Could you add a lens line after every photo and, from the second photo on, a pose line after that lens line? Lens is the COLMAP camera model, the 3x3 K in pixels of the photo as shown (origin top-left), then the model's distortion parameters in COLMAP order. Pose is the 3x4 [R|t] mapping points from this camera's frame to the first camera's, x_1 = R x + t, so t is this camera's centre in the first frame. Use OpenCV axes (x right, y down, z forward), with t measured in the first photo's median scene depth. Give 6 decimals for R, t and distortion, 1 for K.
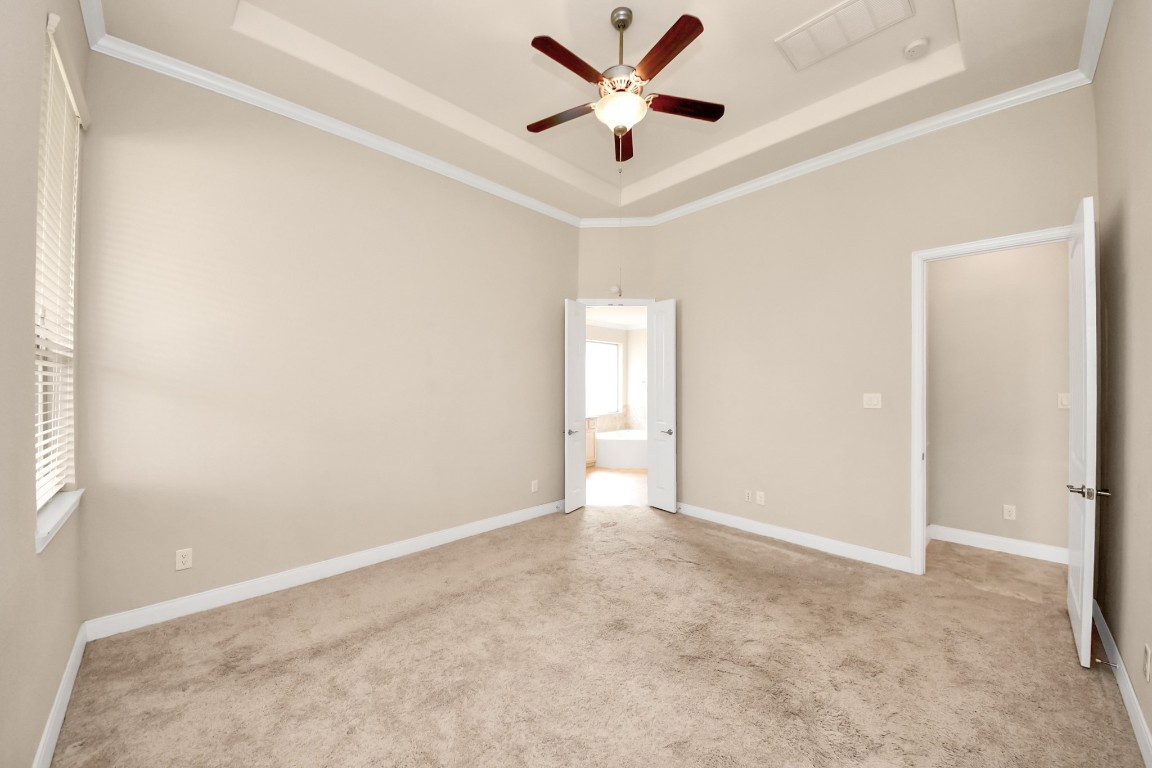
lens RADIAL K [[416.4, 0, 581.7], [0, 416.4, 387.1], [0, 0, 1]] dist [0.031273, -0.021659]
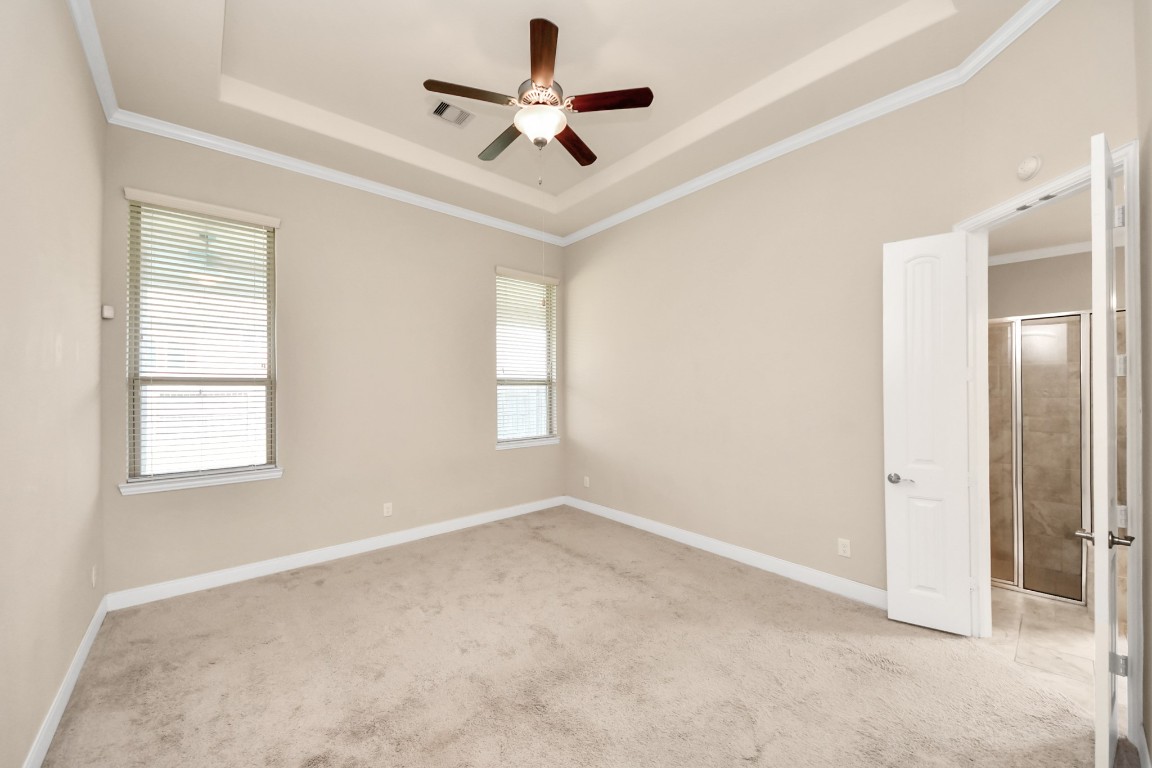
lens RADIAL K [[423.8, 0, 579.8], [0, 423.8, 387.9], [0, 0, 1]] dist [-0.012410, -0.000047]
pose [[-0.062173, -0.007180, -0.998040, 0.821010], [-0.008471, 0.999942, -0.006666, -0.010566], [0.998029, 0.008040, -0.062230, 0.875651]]
